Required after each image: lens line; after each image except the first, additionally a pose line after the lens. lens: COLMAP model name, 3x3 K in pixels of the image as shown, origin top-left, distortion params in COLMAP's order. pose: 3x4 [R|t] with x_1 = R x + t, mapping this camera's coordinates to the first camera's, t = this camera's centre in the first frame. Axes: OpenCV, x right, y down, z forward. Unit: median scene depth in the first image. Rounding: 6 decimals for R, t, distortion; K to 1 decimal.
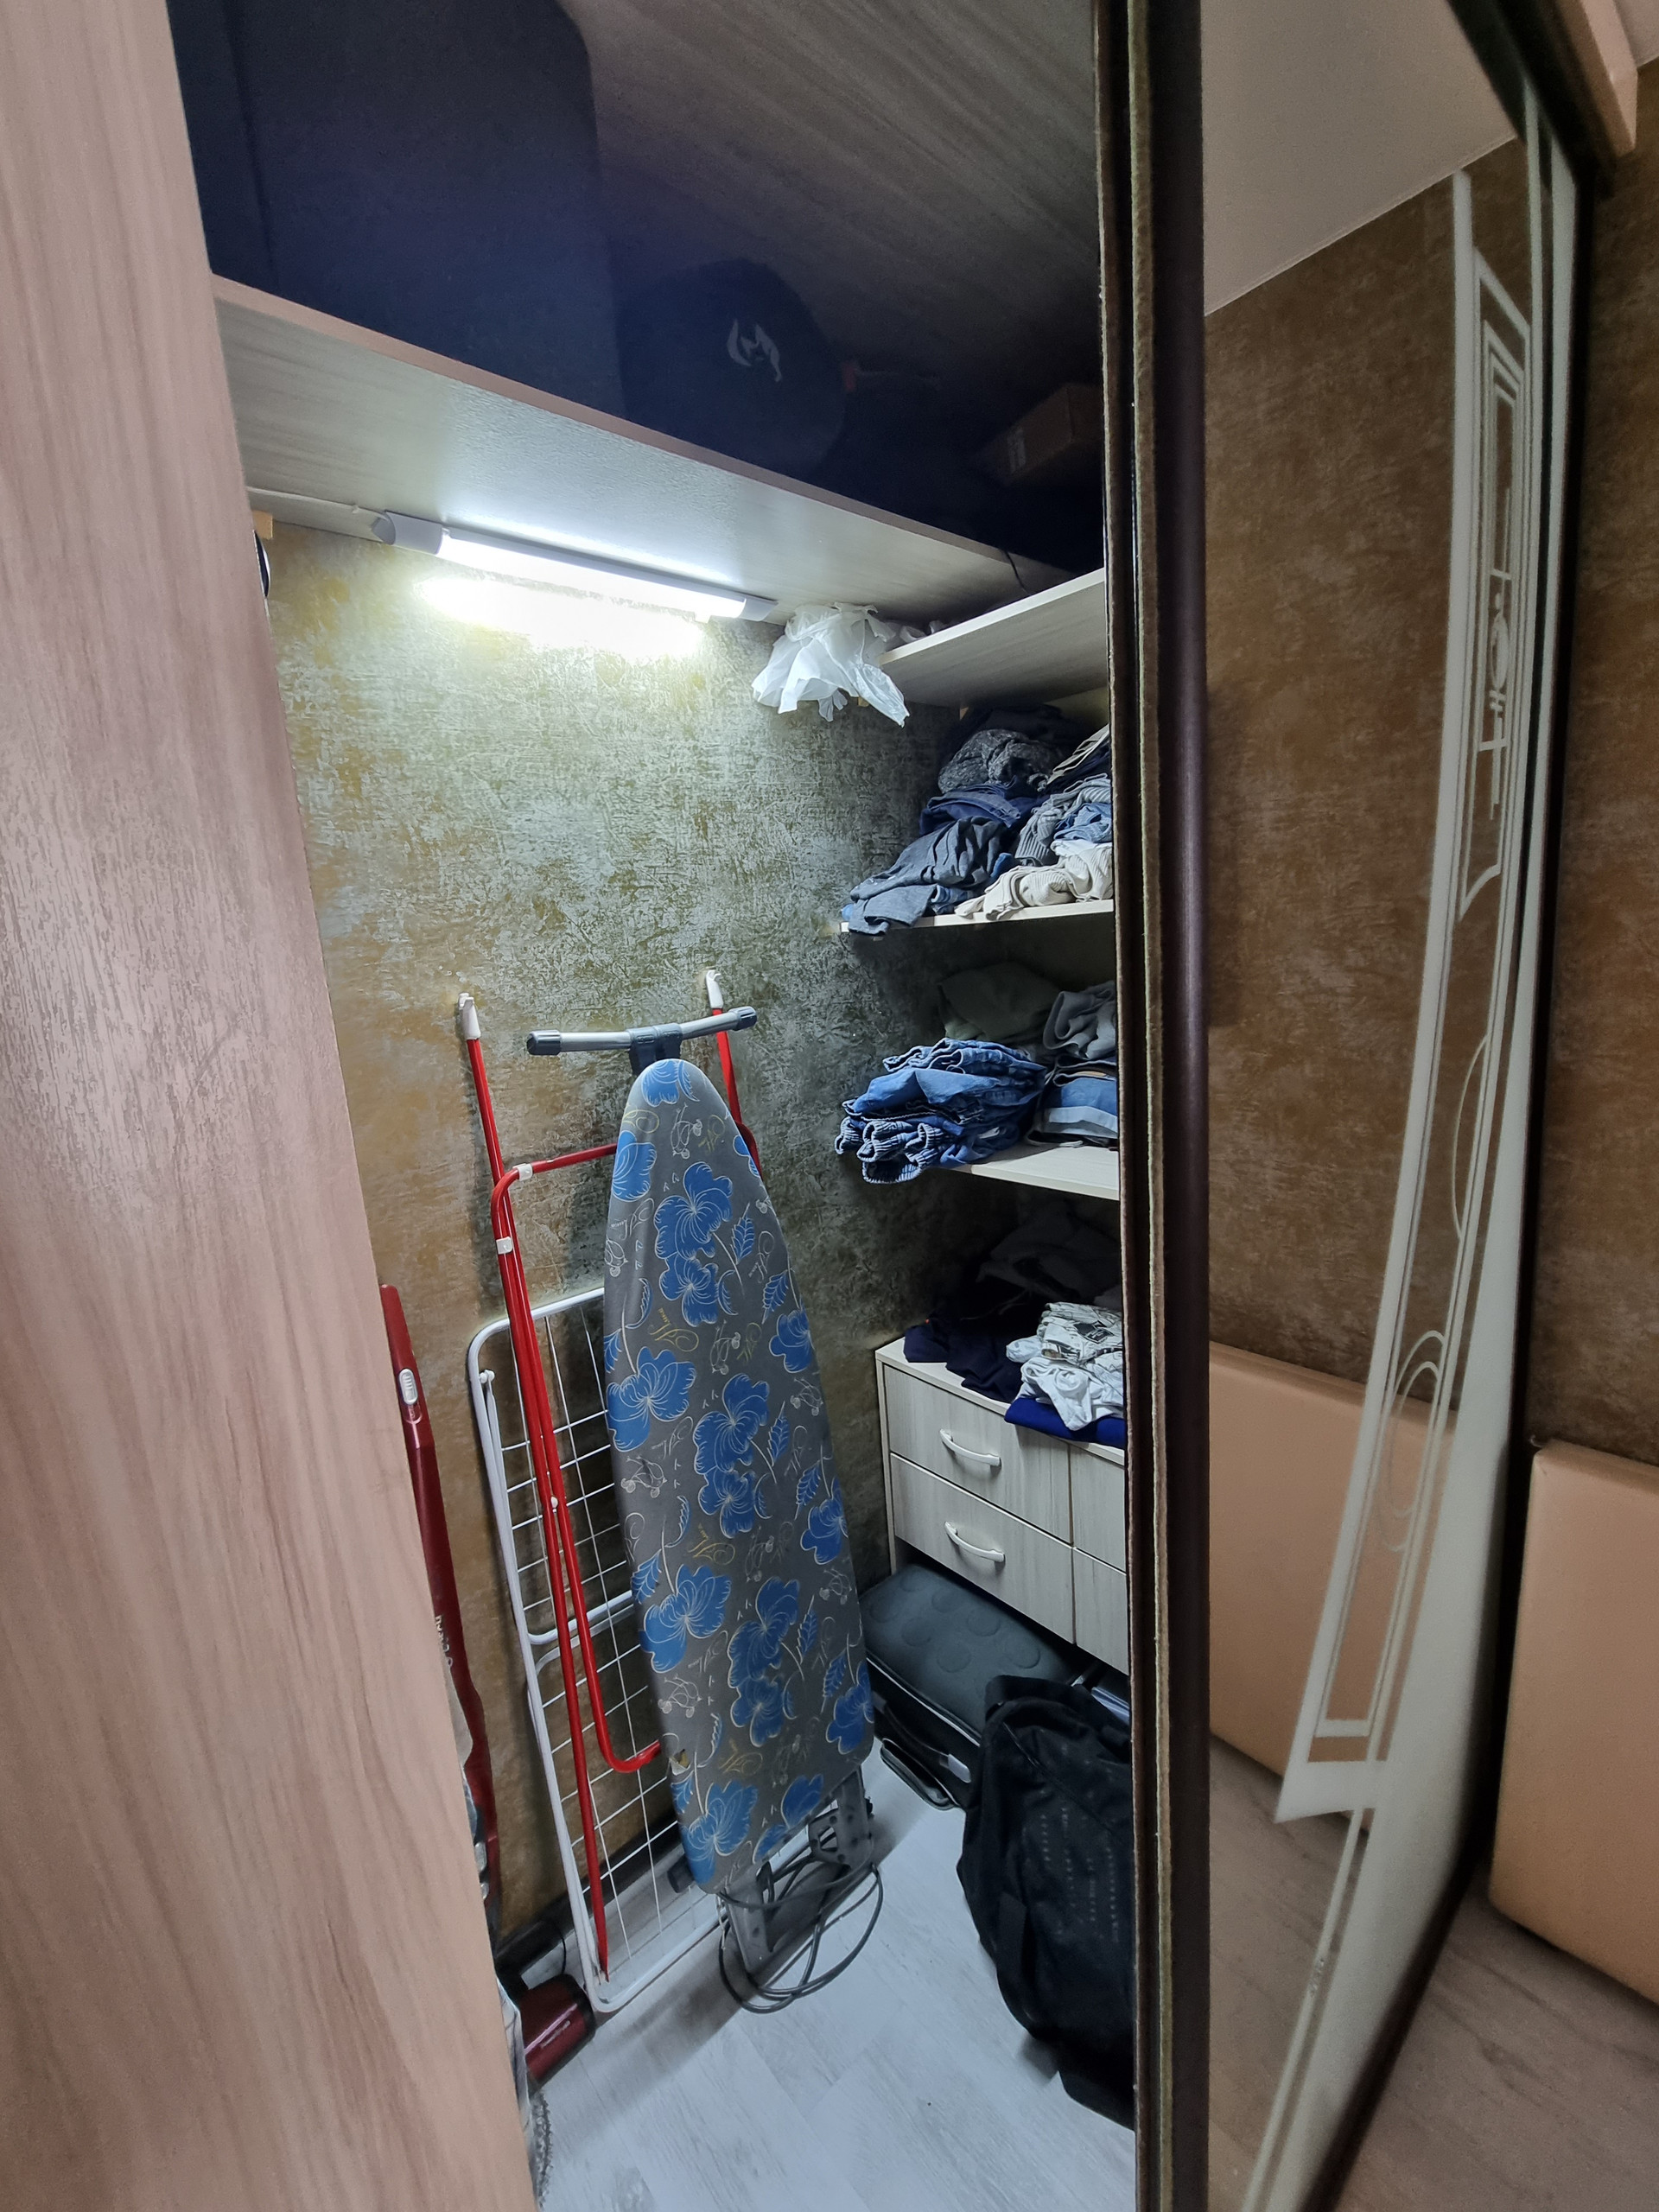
lens RADIAL K [[913.9, 0, 827.4], [0, 913.9, 1118.2], [0, 0, 1]] dist [-0.002305, -0.000692]
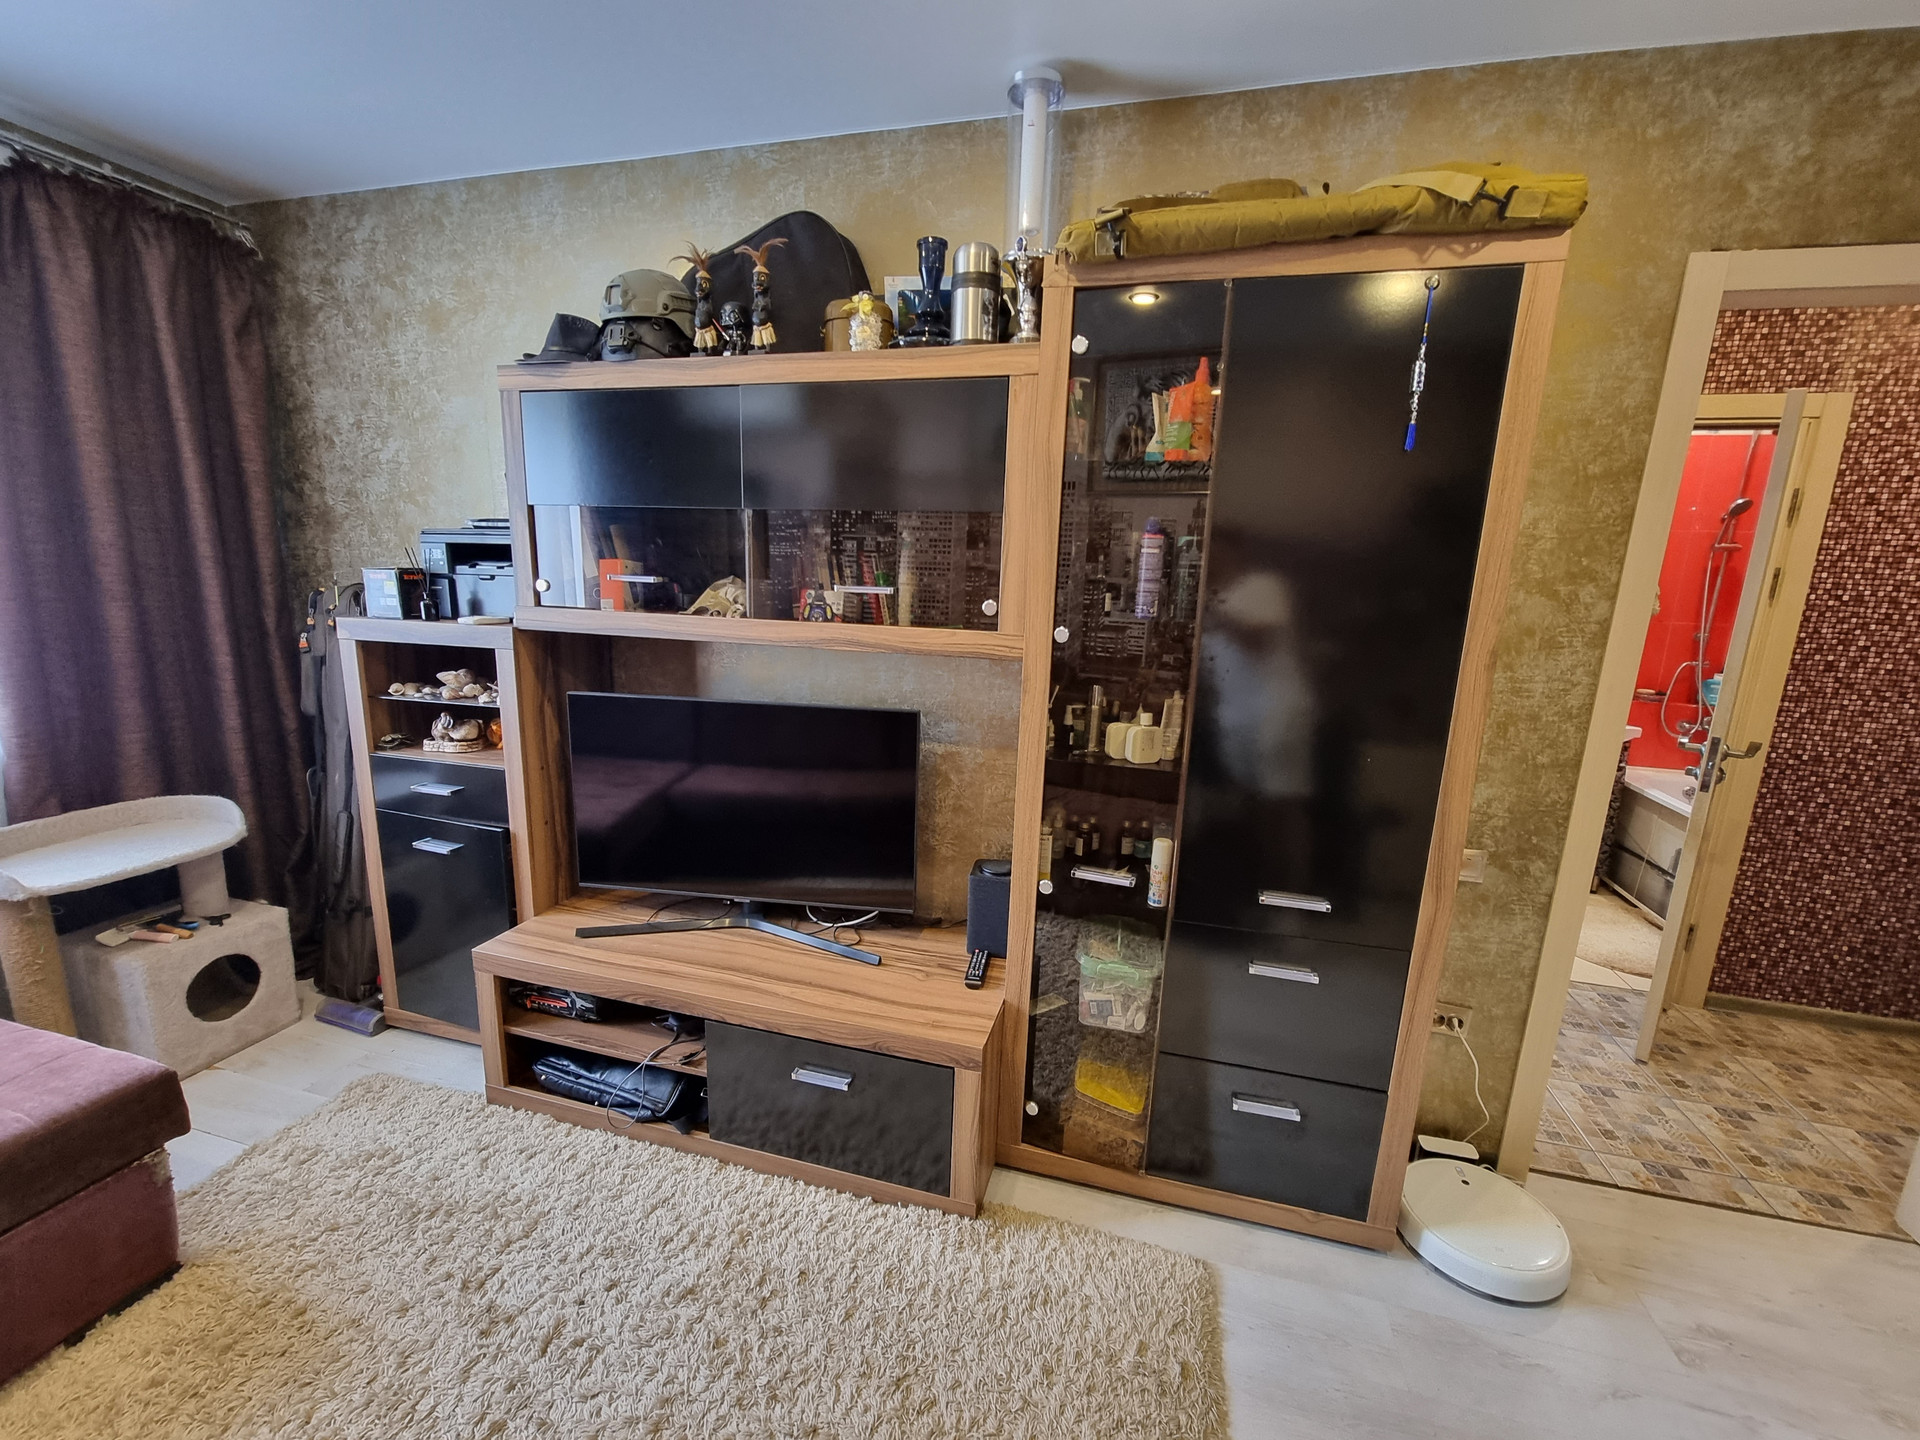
lens RADIAL K [[793.2, 0, 962.9], [0, 793.2, 737.0], [0, 0, 1]] dist [-0.002305, -0.000692]
pose [[0.537107, 0.263174, -0.801408, 2.023782], [-0.223513, 0.960526, 0.165627, -0.176491], [0.813362, 0.090166, 0.574728, 1.094647]]
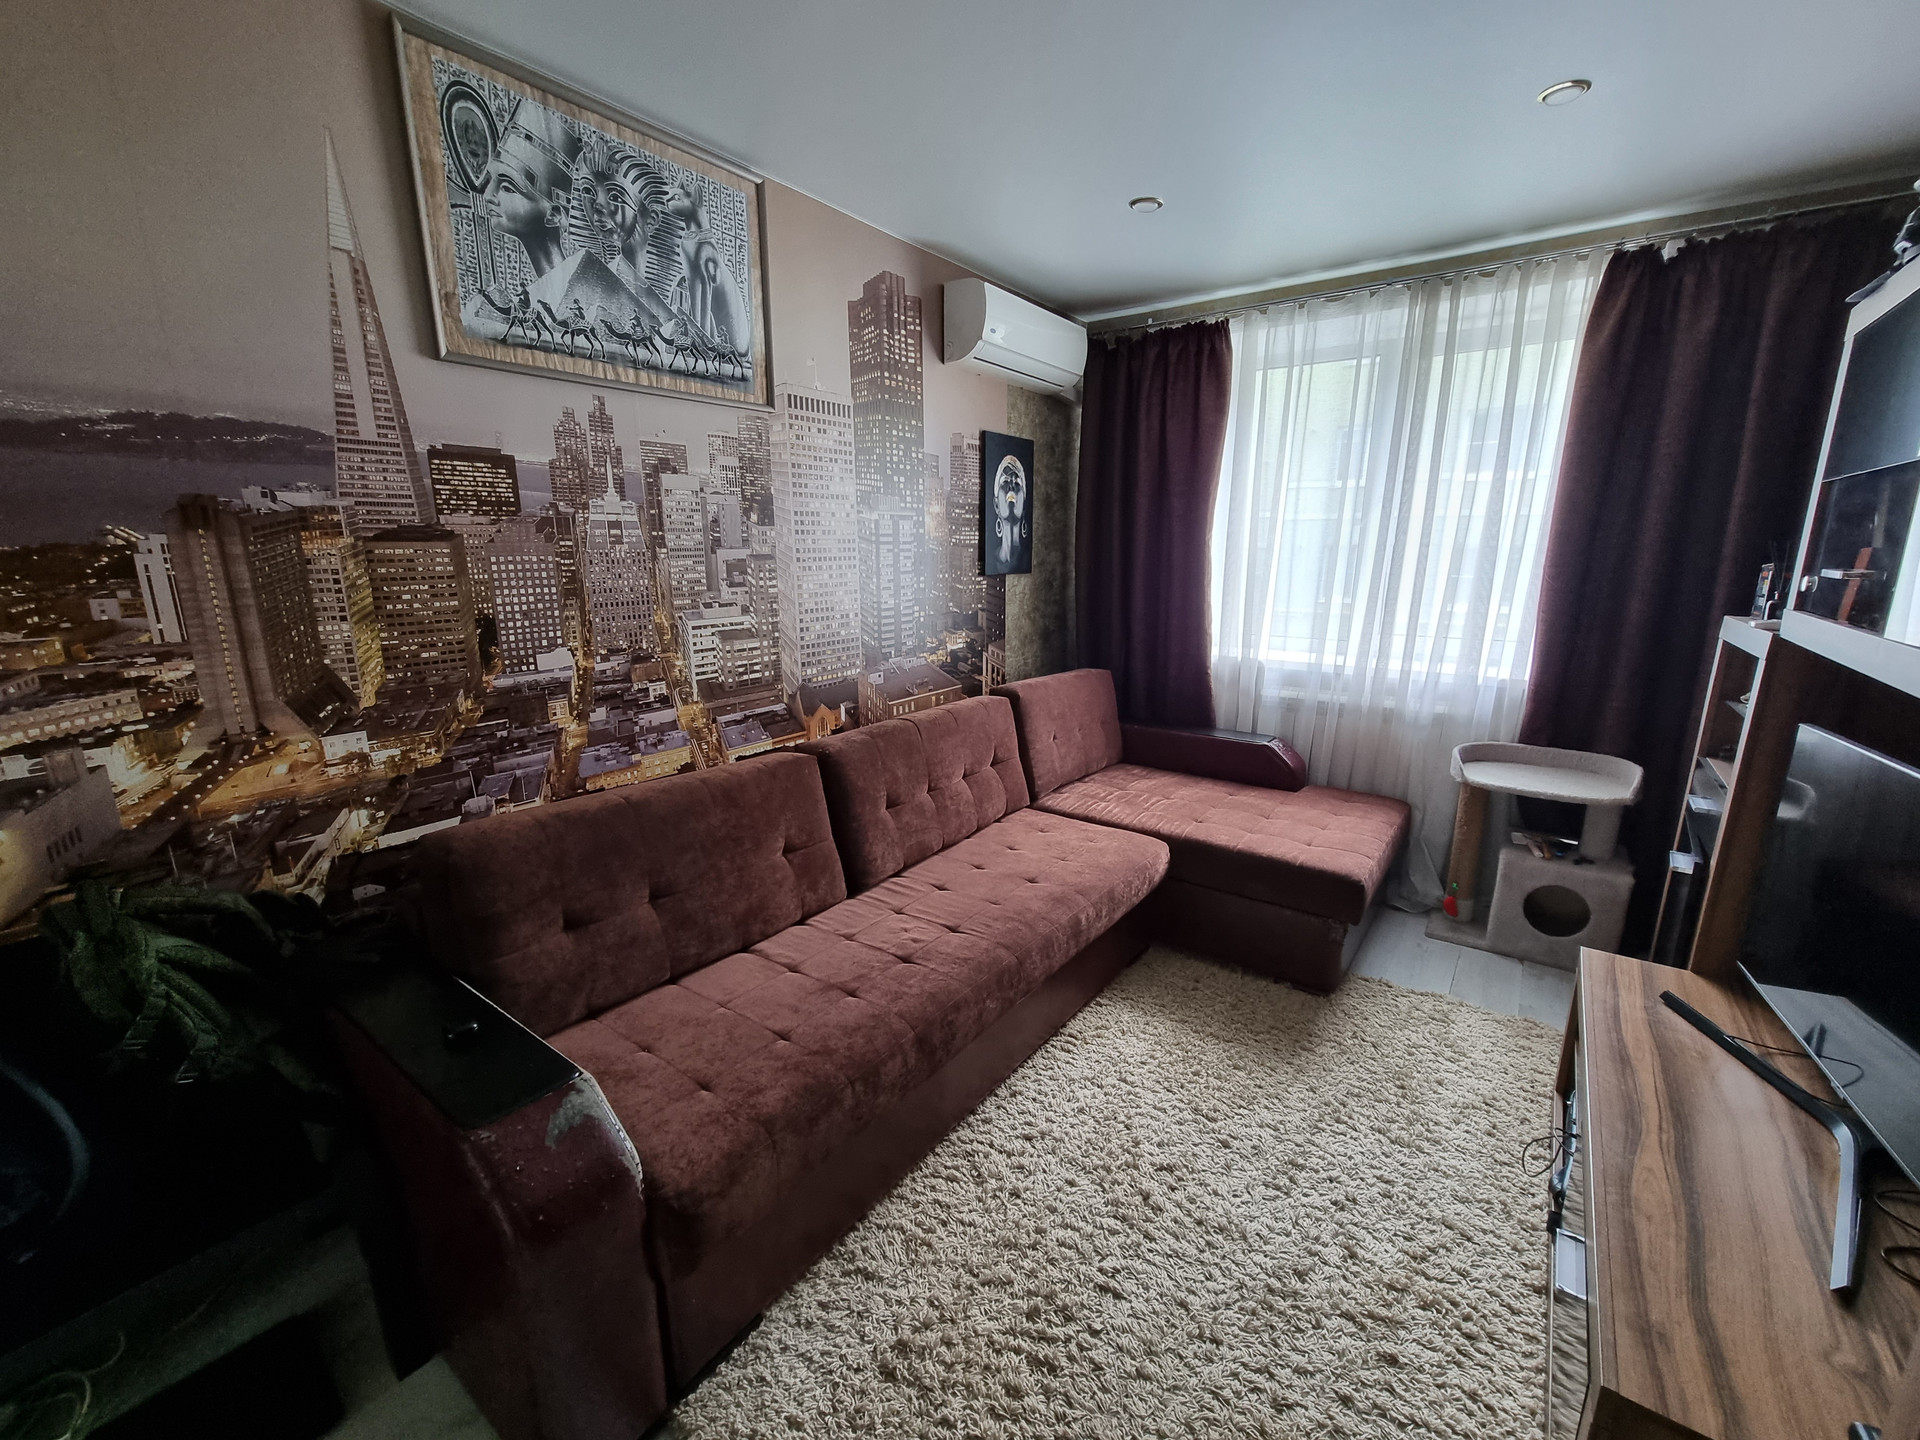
lens RADIAL K [[793.2, 0, 954.9], [0, 793.2, 739.8], [0, 0, 1]] dist [-0.002305, -0.000692]
pose [[-0.977464, 0.124939, -0.170161, 1.811900], [0.044142, 0.909204, 0.414005, -0.343144], [0.206436, 0.397164, -0.894229, 2.073101]]
